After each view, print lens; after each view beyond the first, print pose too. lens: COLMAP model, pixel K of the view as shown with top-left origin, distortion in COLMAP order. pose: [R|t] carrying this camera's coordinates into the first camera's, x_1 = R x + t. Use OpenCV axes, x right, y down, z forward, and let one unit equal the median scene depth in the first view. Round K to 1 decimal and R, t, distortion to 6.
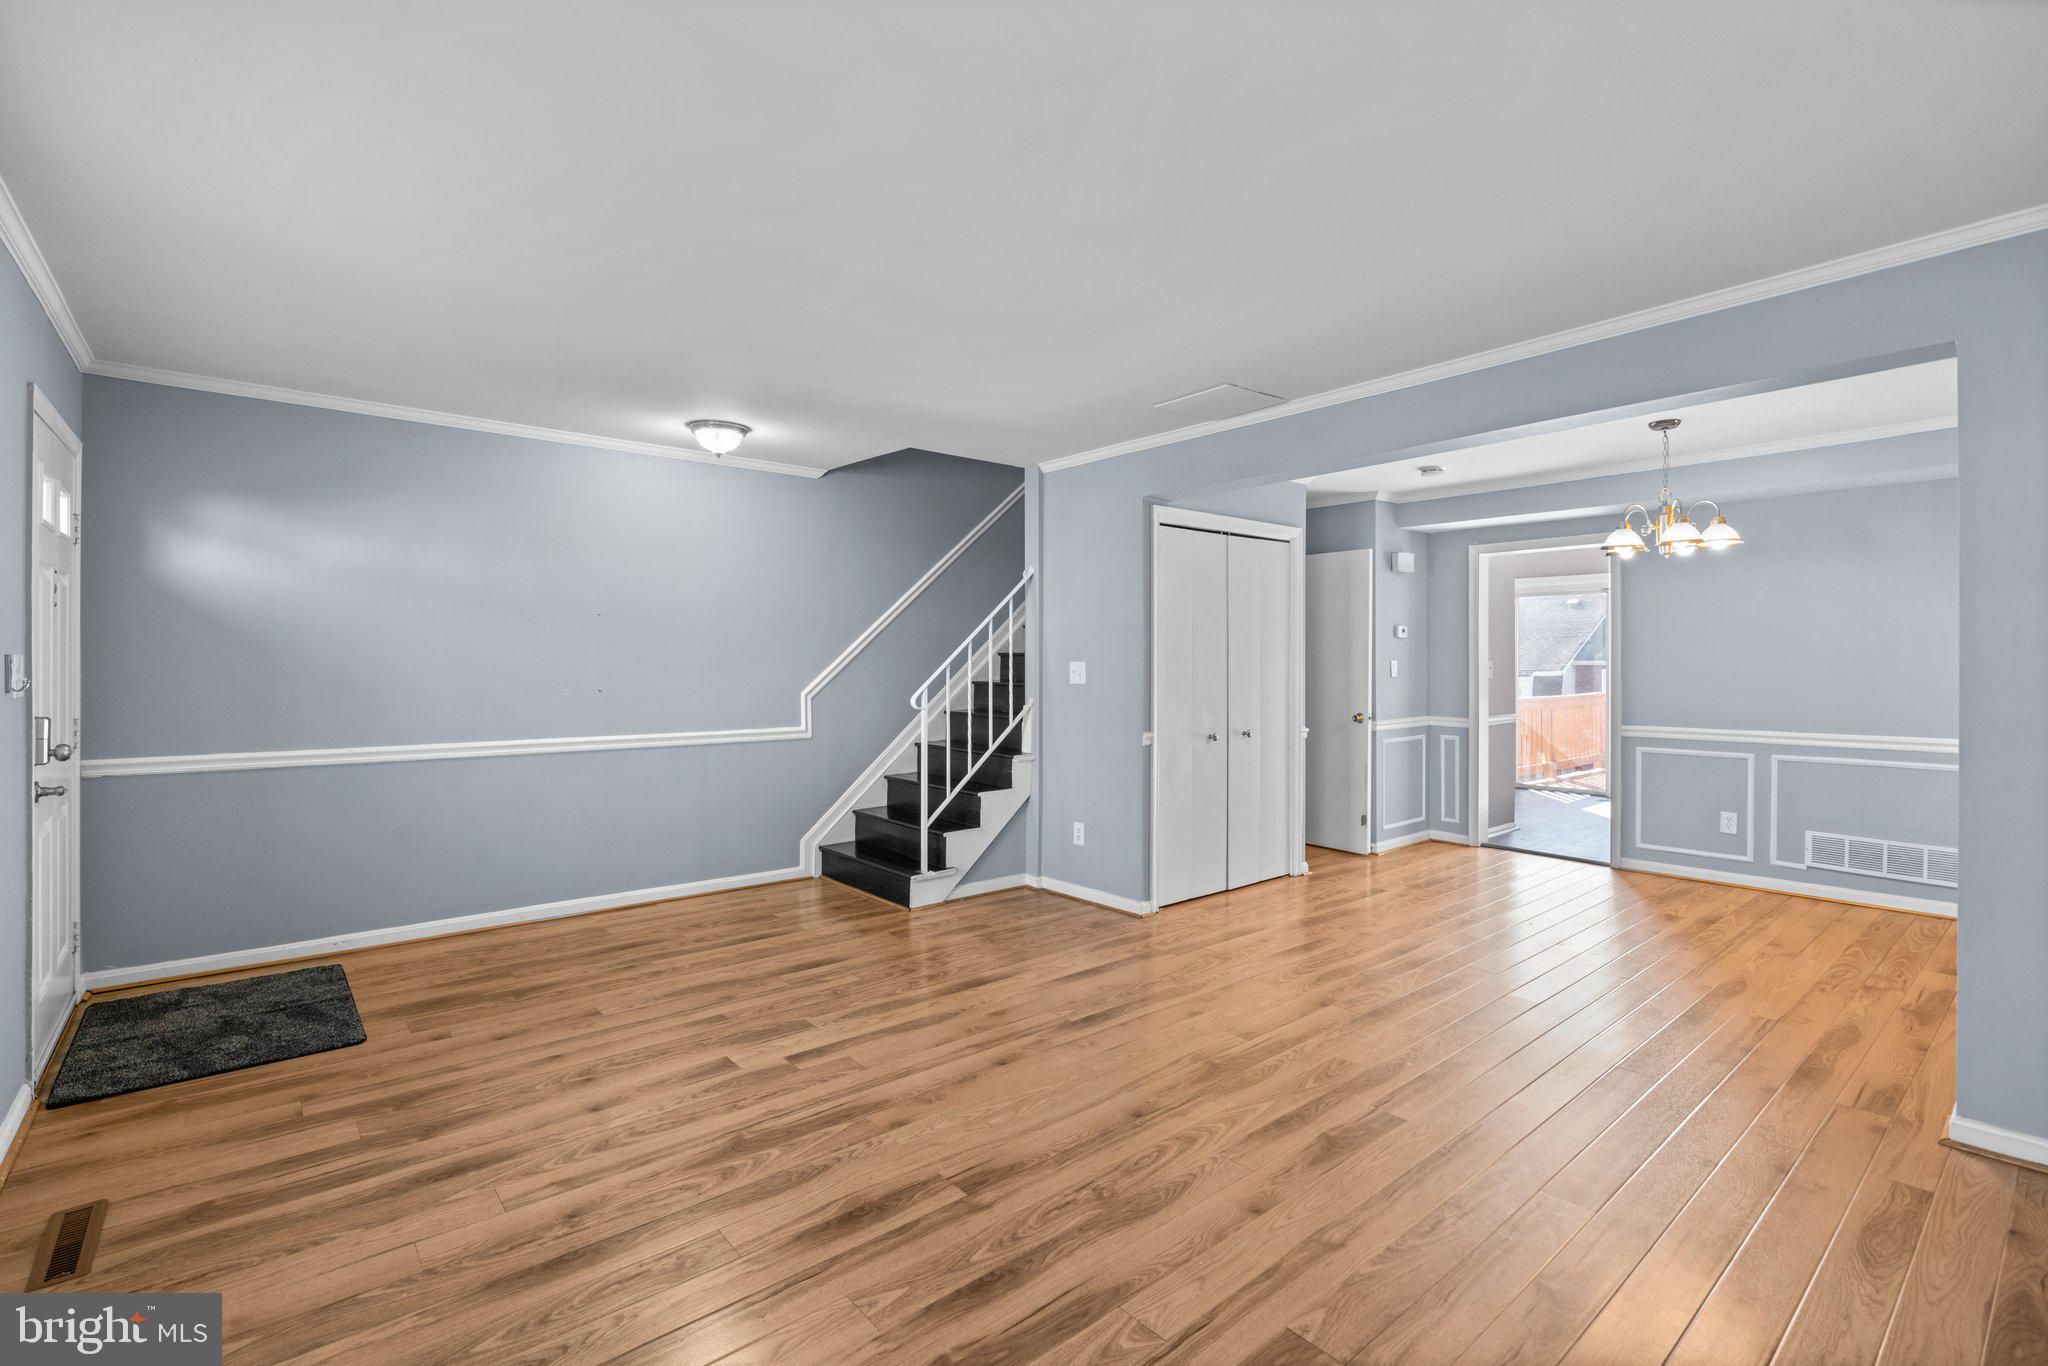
lens RADIAL K [[928.8, 0, 1019.0], [0, 928.8, 663.2], [0, 0, 1]] dist [-0.010643, 0.003375]
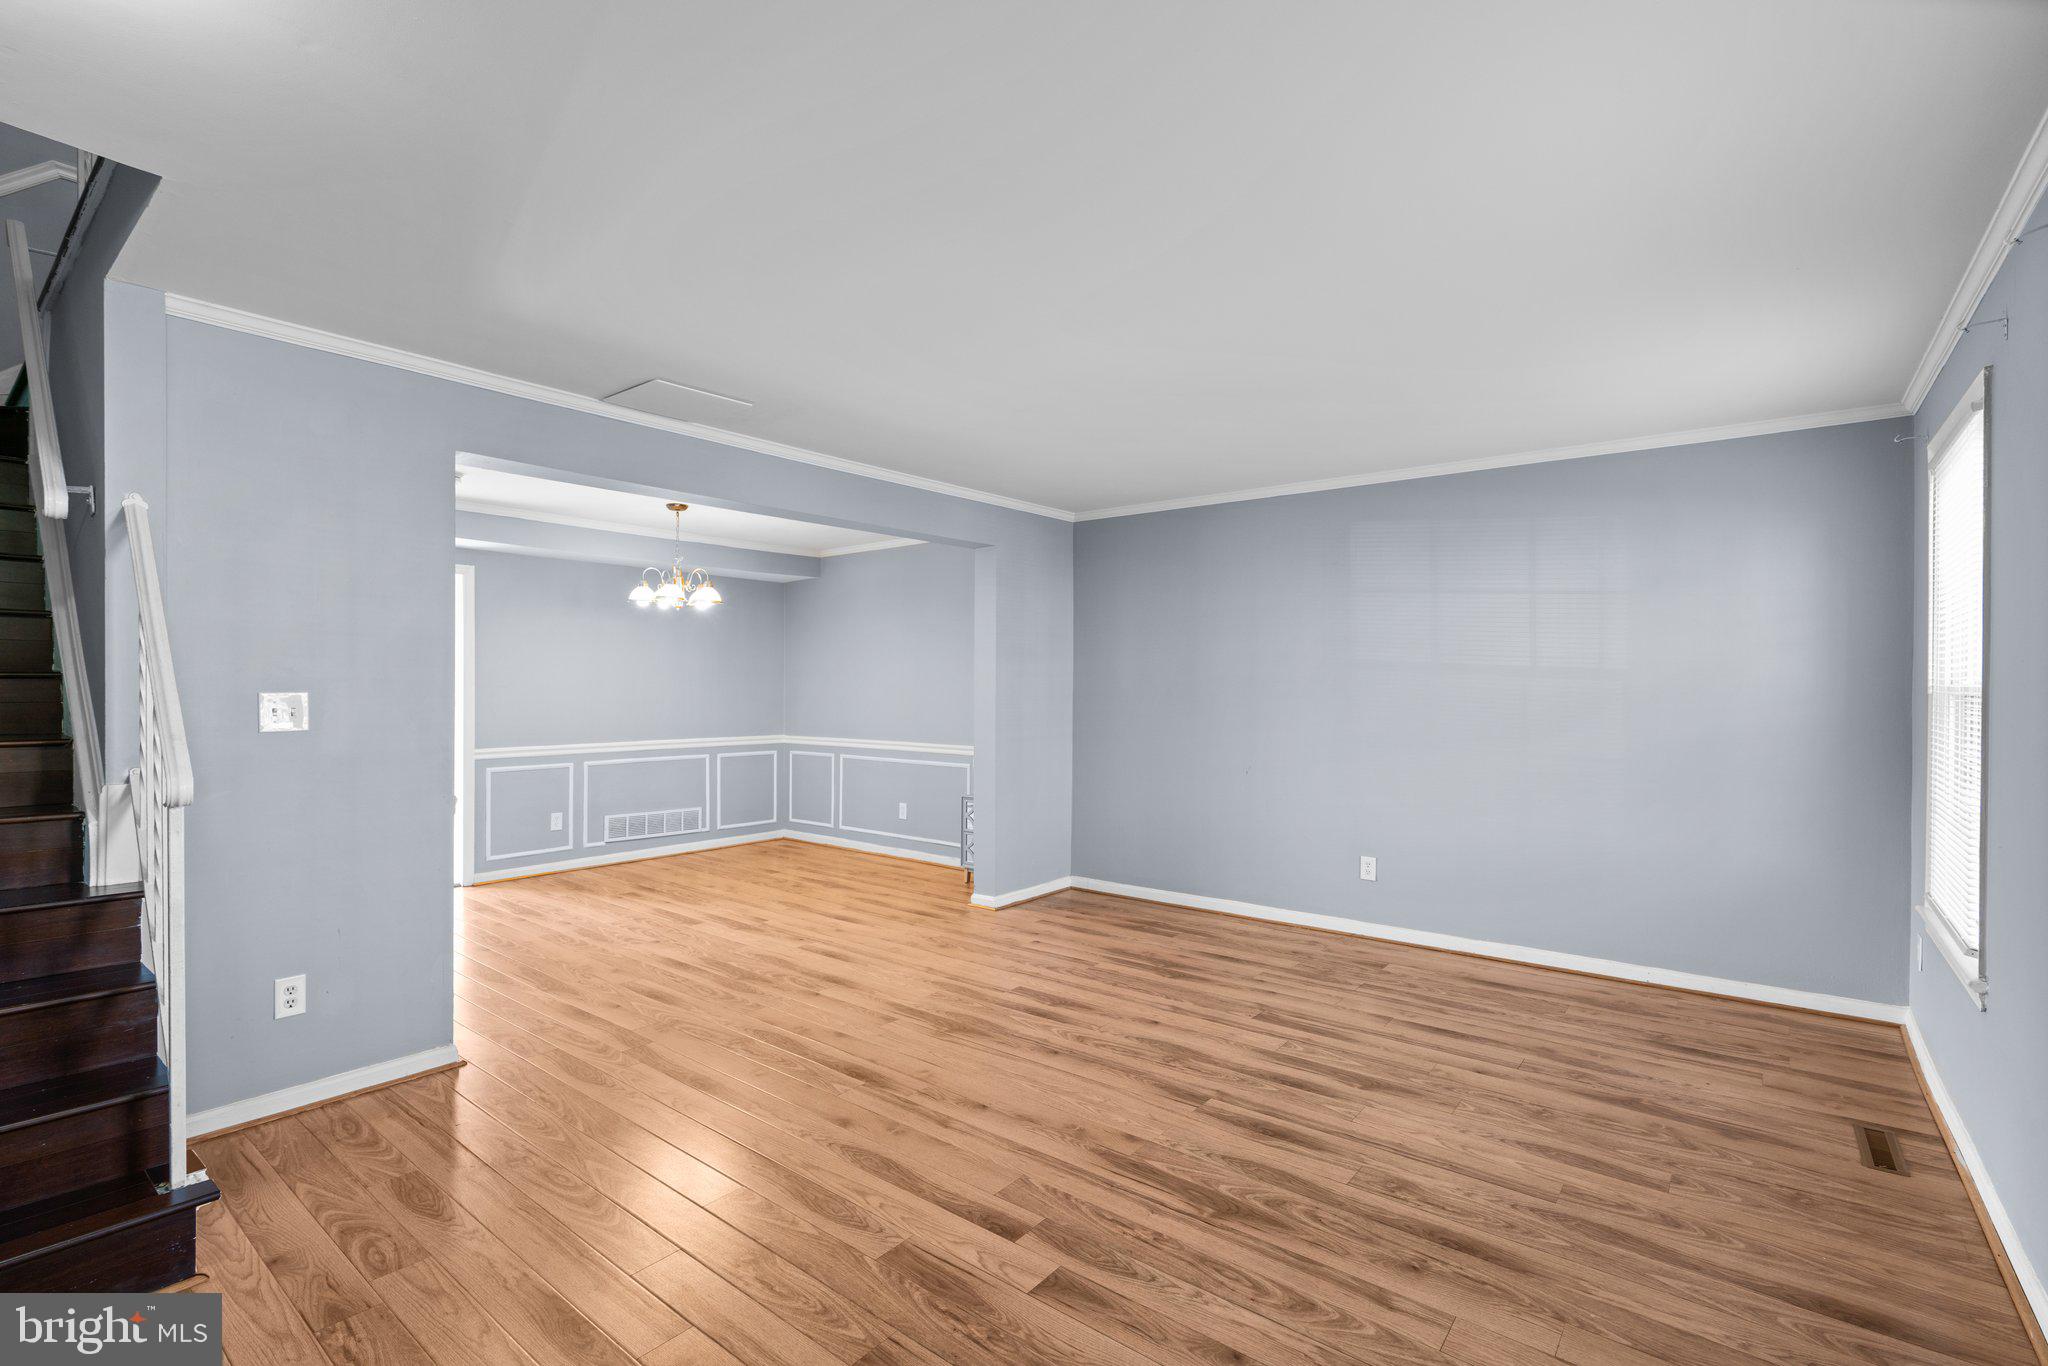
lens RADIAL K [[928.8, 0, 1014.3], [0, 928.8, 694.4], [0, 0, 1]] dist [-0.010643, 0.003375]
pose [[-0.196370, -0.007193, 0.980504, -1.028022], [-0.001411, 0.999974, 0.007053, -0.007950], [-0.980529, 0.000001, -0.196375, 1.221756]]
